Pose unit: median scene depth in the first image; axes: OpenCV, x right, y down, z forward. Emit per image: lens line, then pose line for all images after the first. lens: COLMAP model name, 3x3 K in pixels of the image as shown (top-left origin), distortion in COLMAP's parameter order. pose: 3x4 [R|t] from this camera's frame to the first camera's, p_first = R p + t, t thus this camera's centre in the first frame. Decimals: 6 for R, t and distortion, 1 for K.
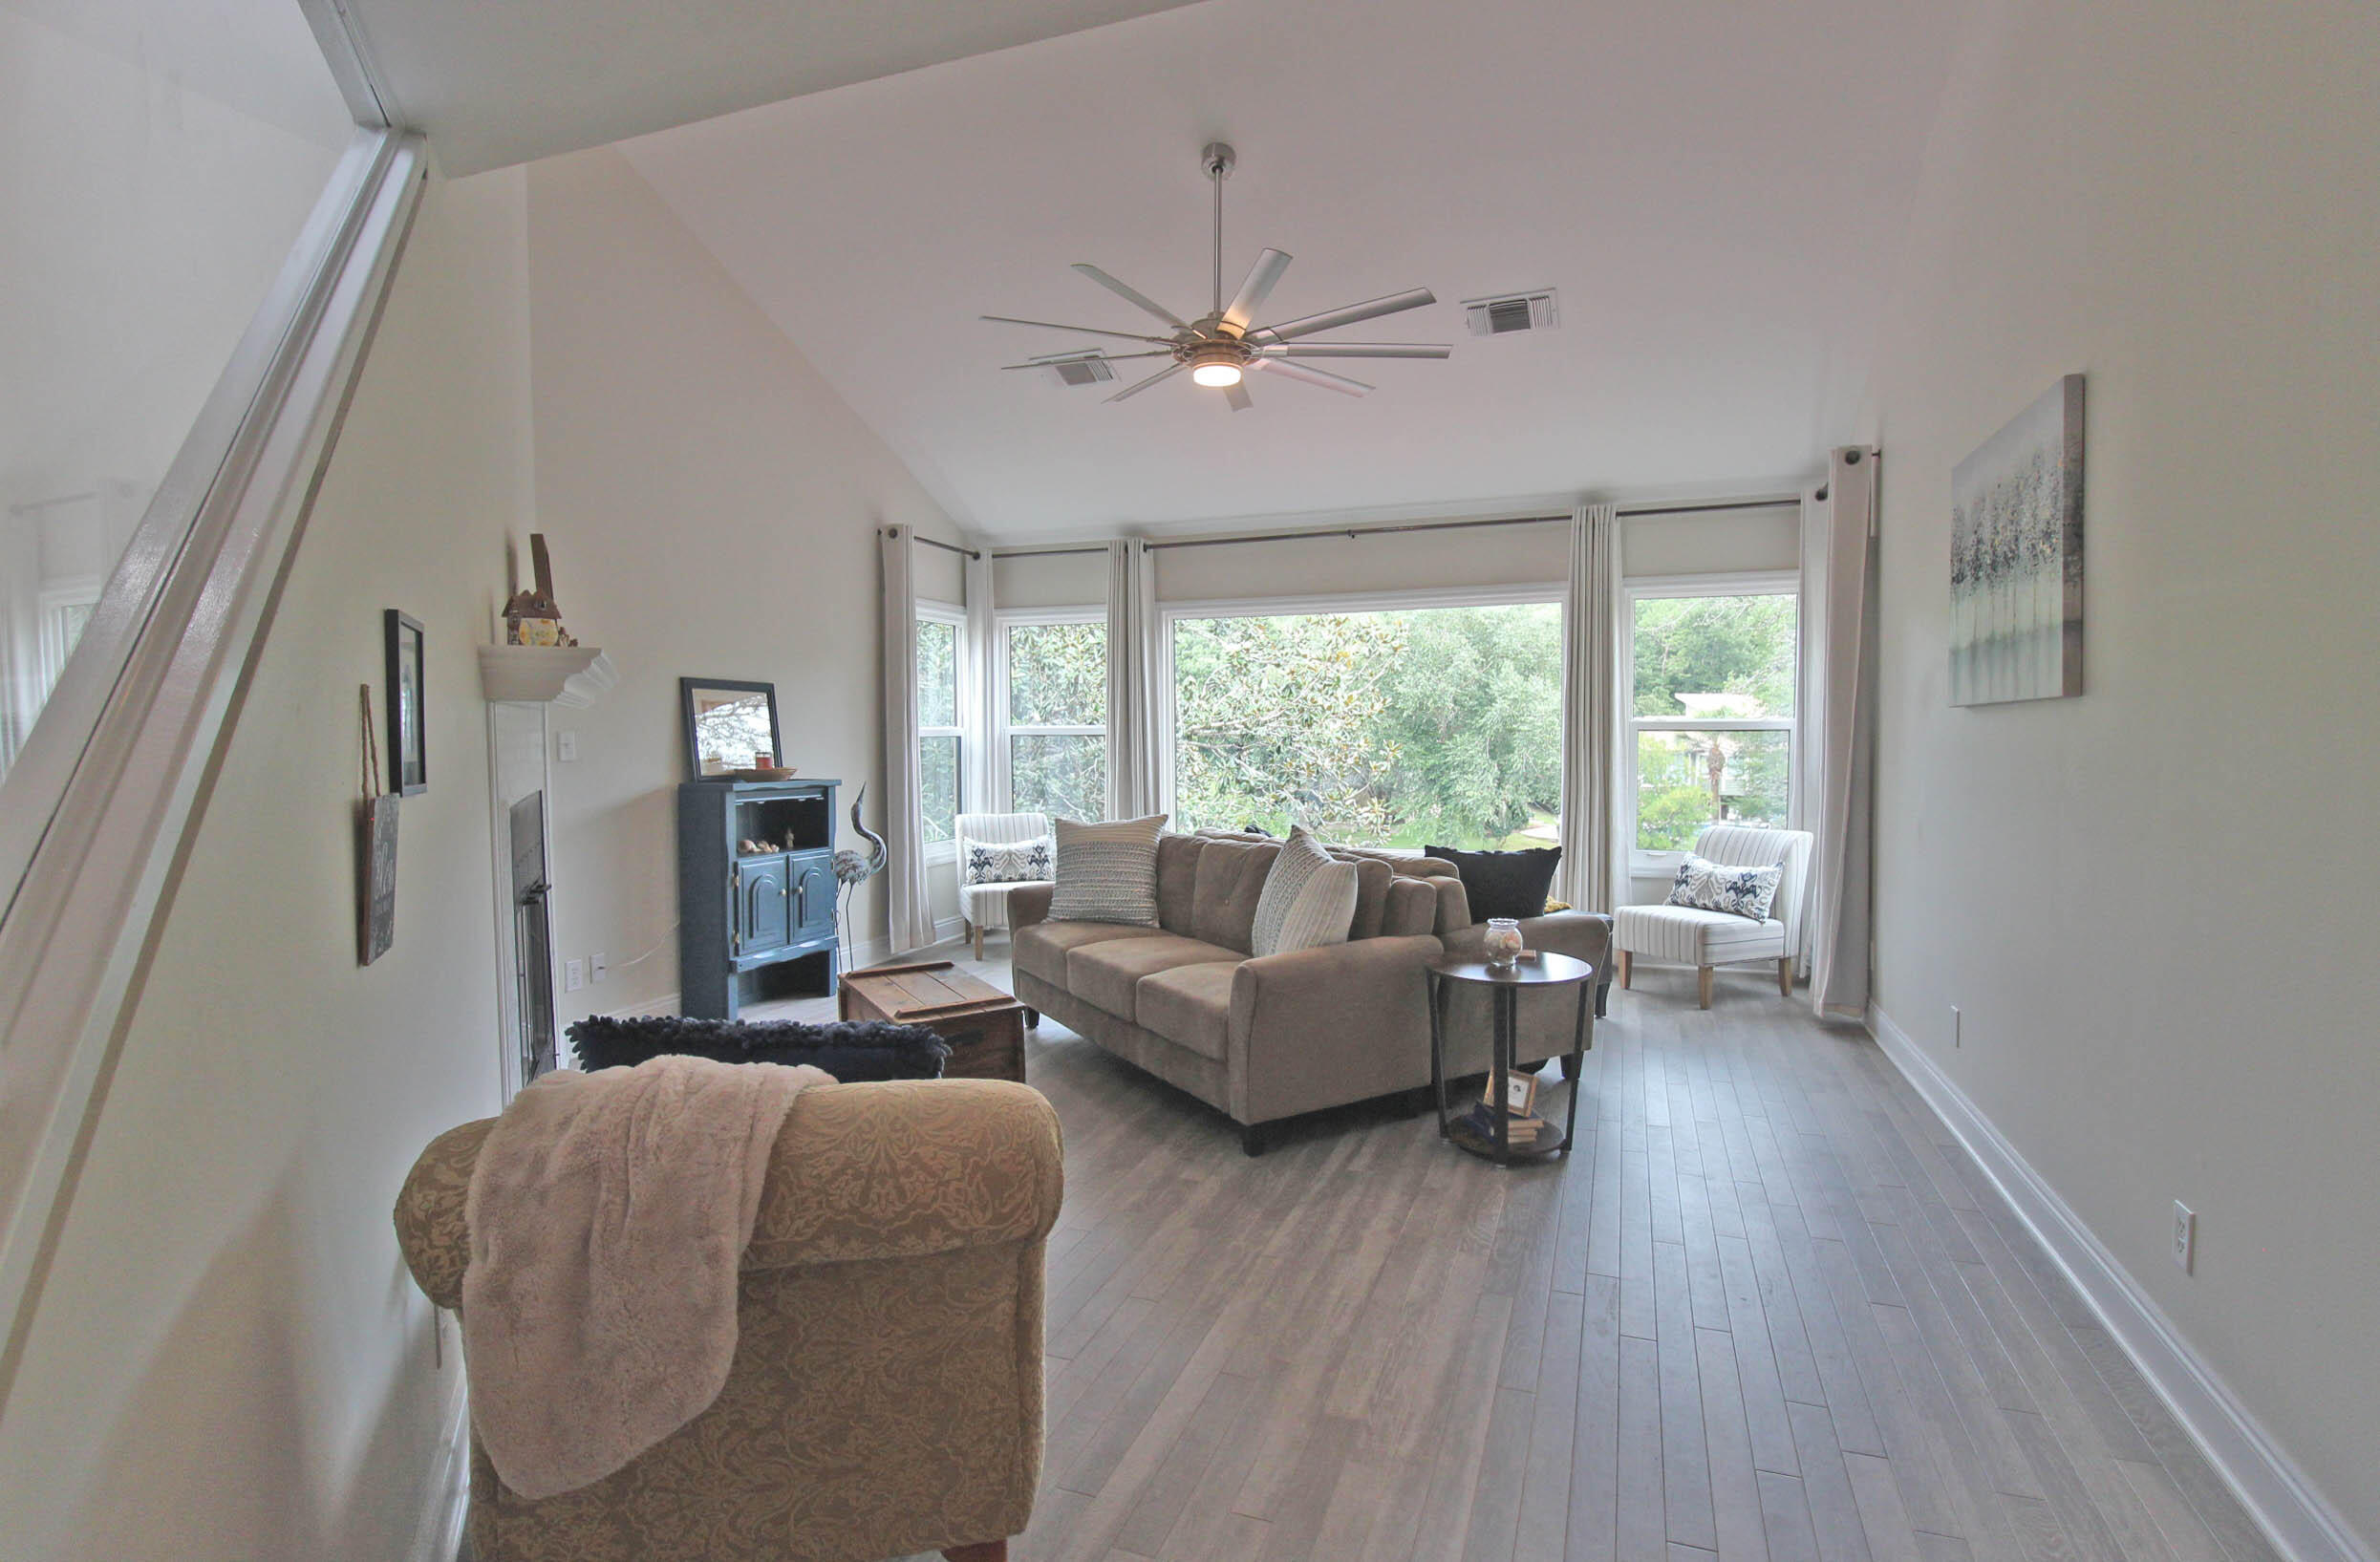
lens RADIAL K [[1151.2, 0, 1207.7], [0, 1151.2, 787.5], [0, 0, 1]] dist [-0.000865, -0.000149]
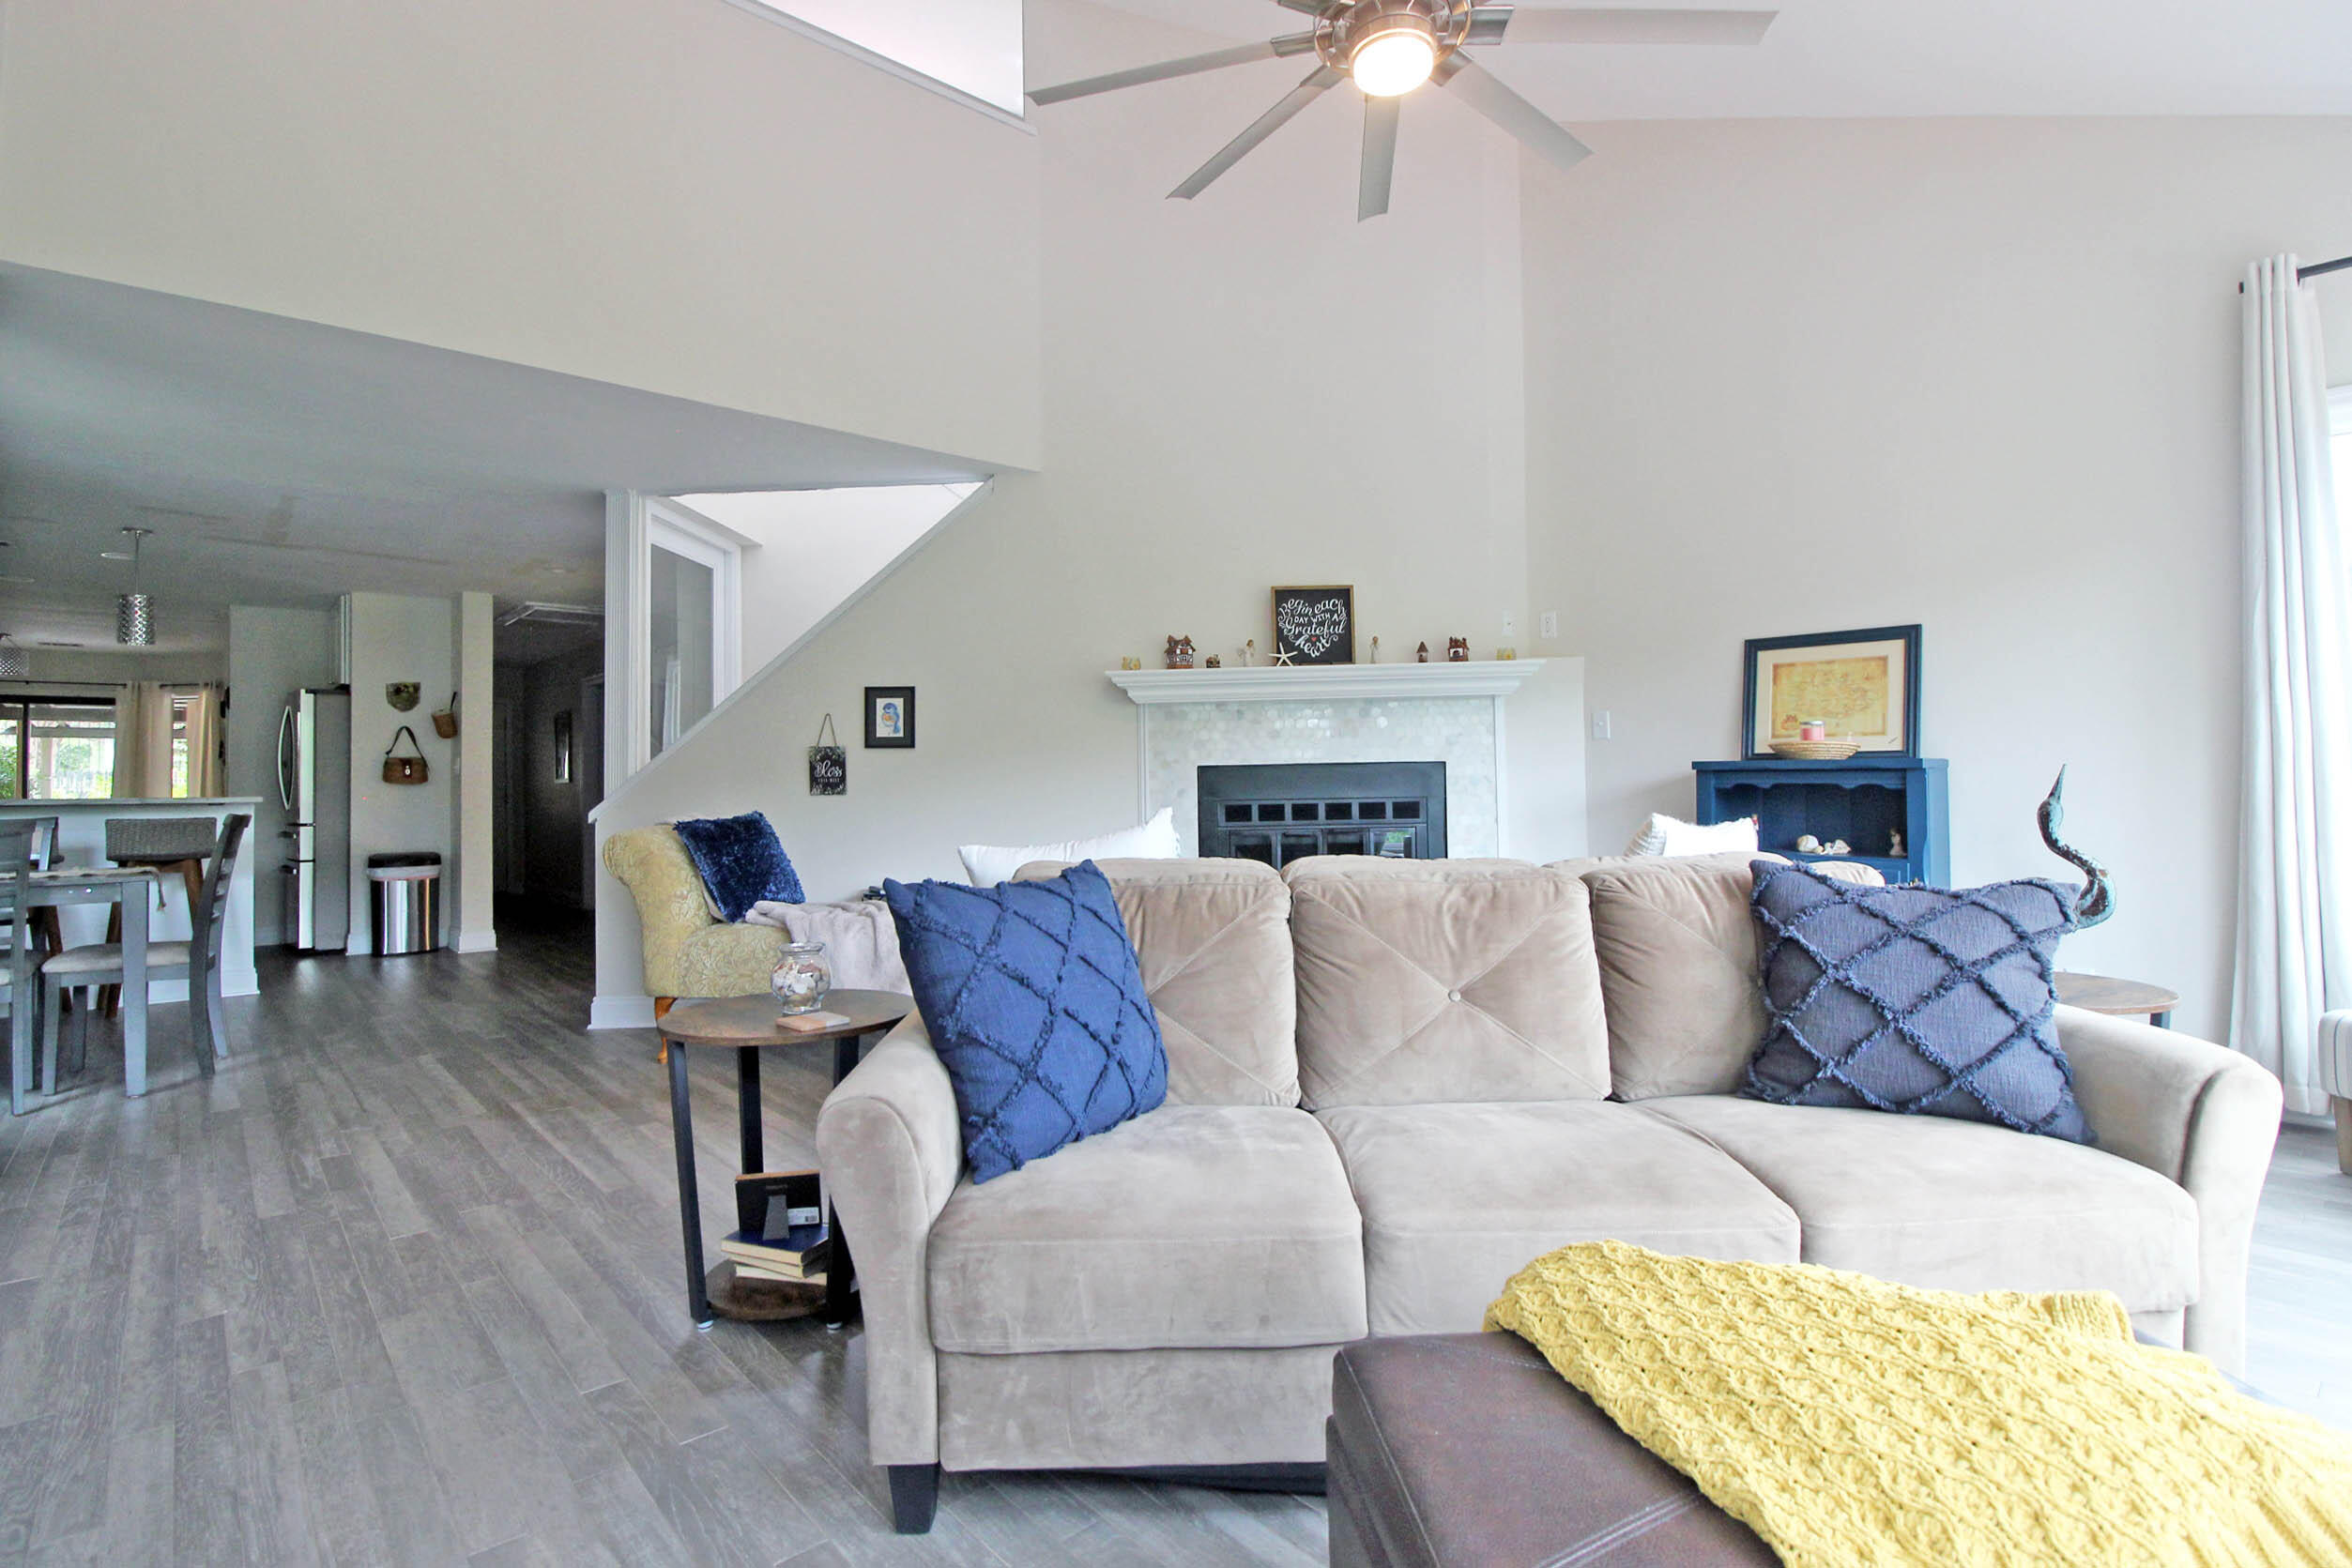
lens RADIAL K [[1125.4, 0, 1183.9], [0, 1125.4, 754.7], [0, 0, 1]] dist [0.001553, -0.013474]
pose [[-0.471582, -0.009383, -0.881773, 0.369149], [-0.024754, 0.999690, 0.002601, -0.000348], [0.881475, 0.023054, -0.471668, 0.769269]]
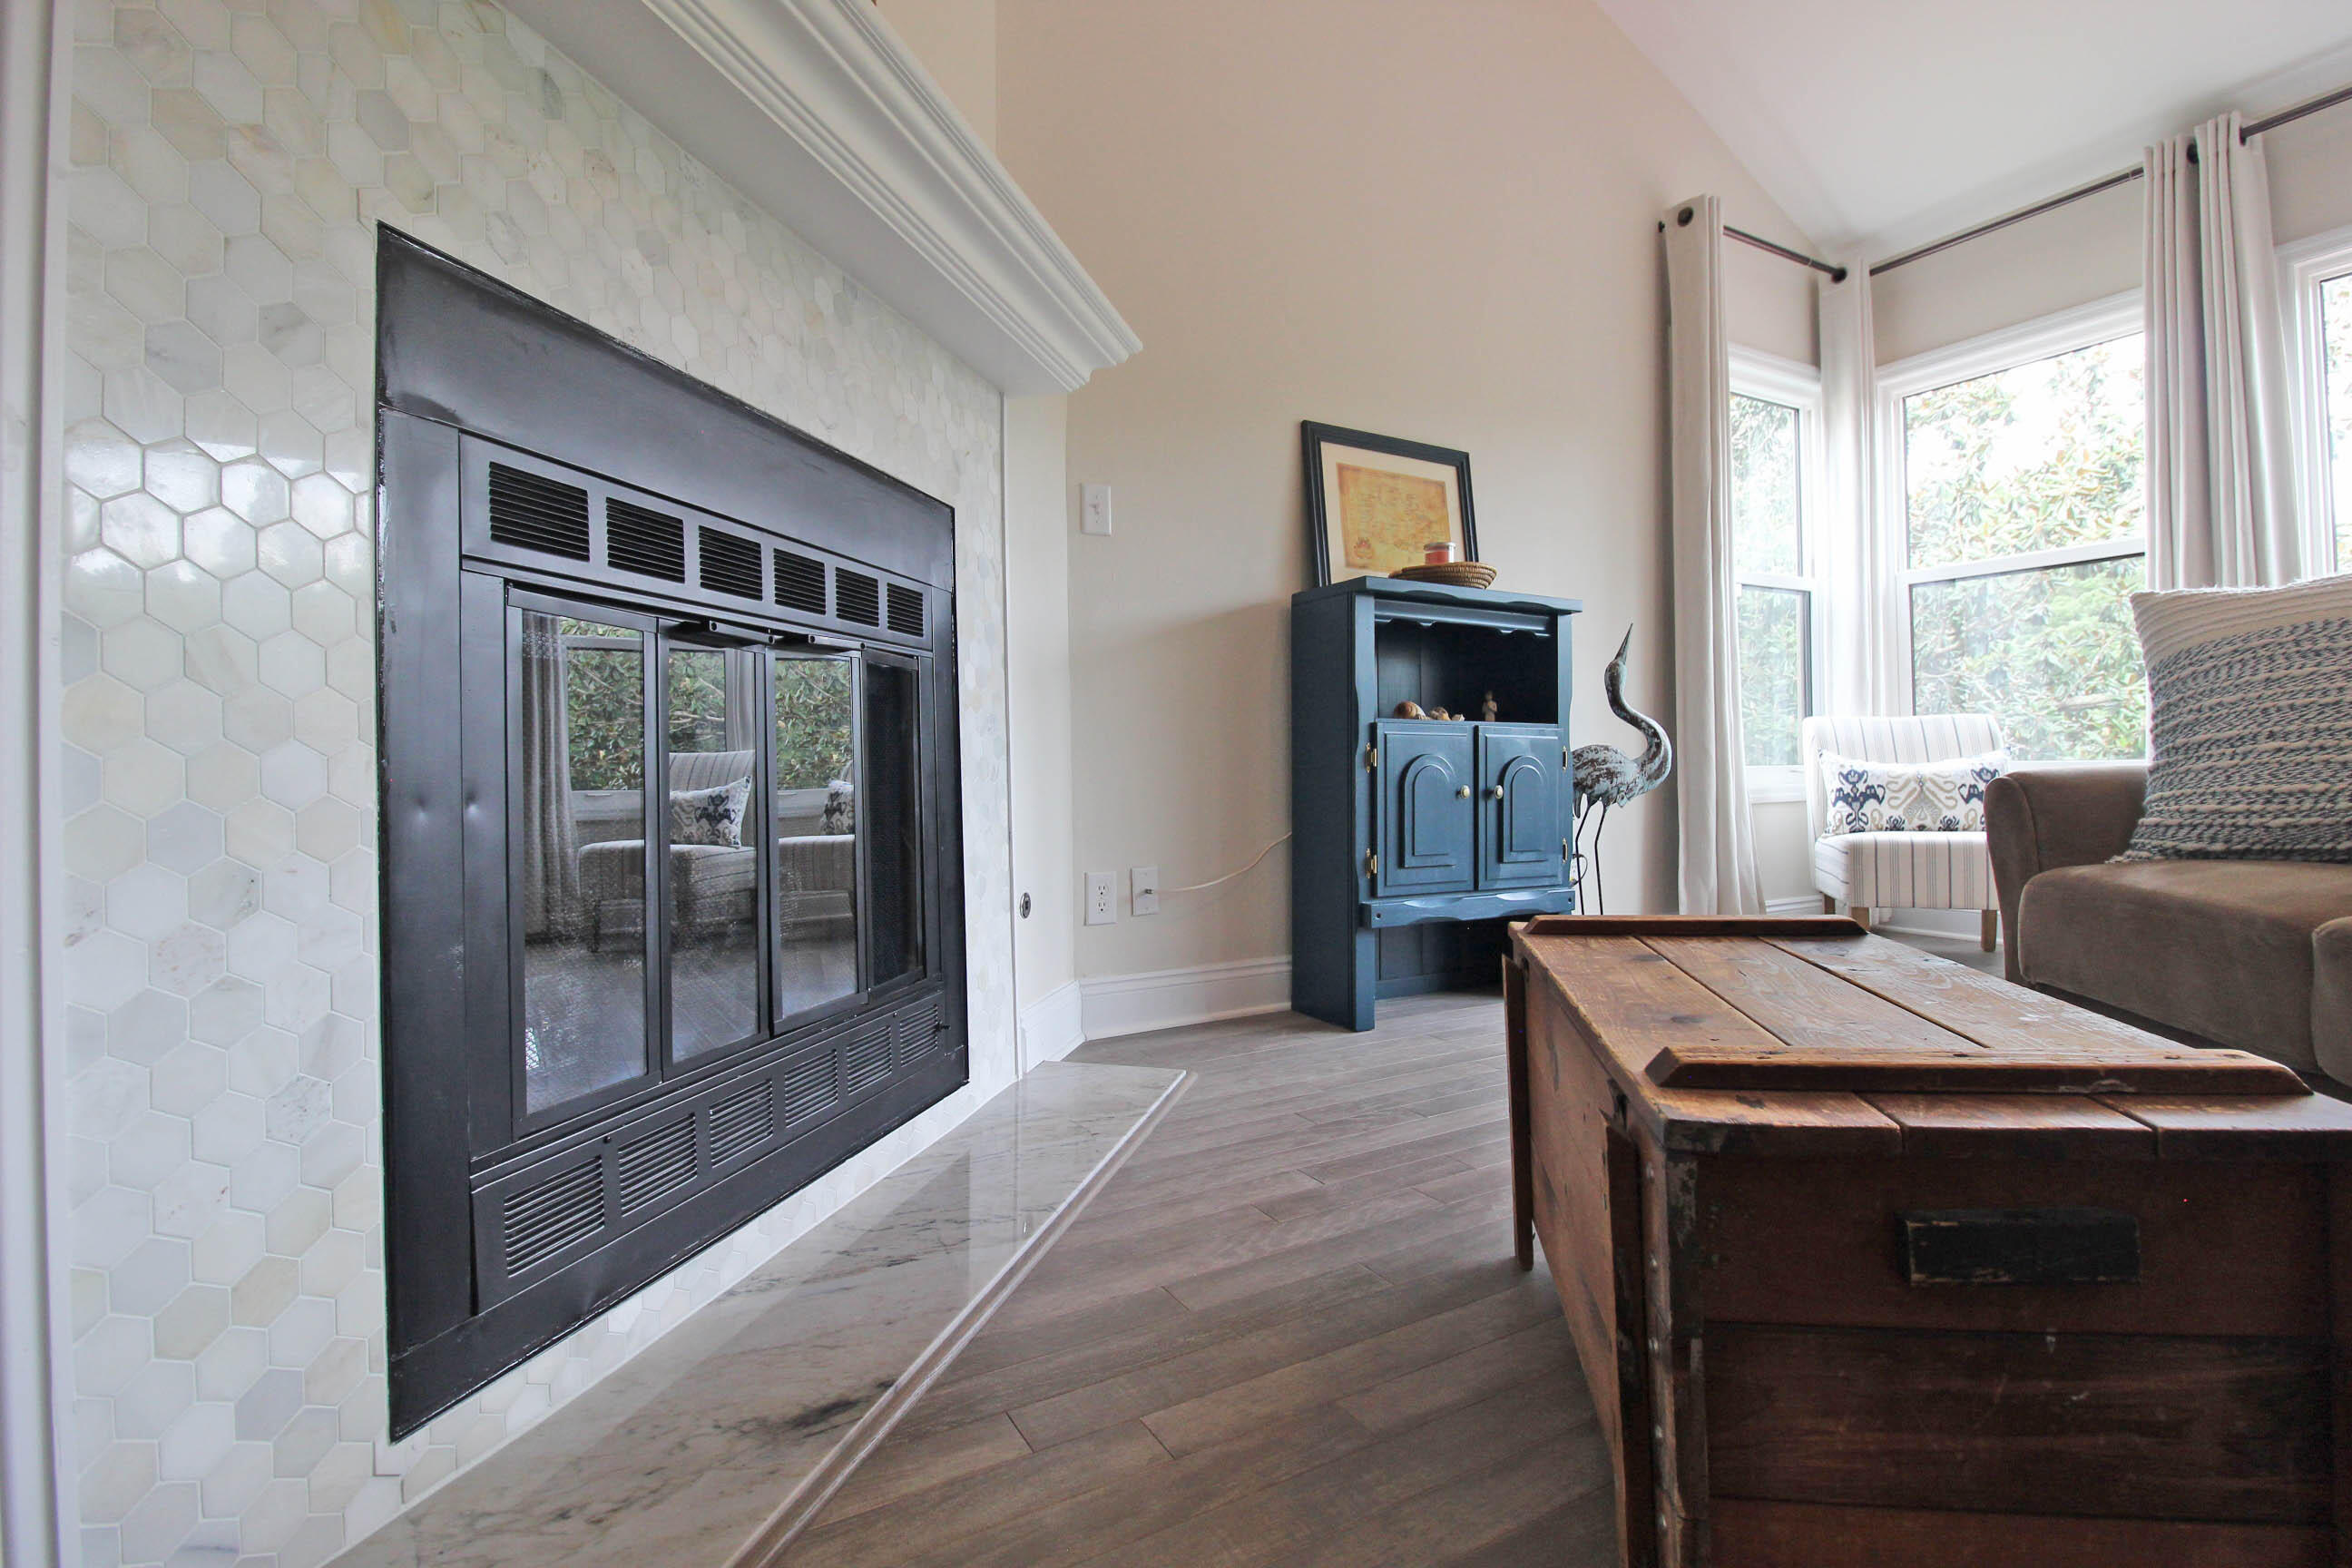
lens RADIAL K [[1090.7, 0, 1188.5], [0, 1090.7, 750.2], [0, 0, 1]] dist [0.000376, -0.011463]
pose [[0.761507, -0.015240, -0.647977, -0.104989], [-0.023405, 0.998425, -0.050988, 0.077845], [0.647733, 0.053994, 0.759951, 0.406516]]
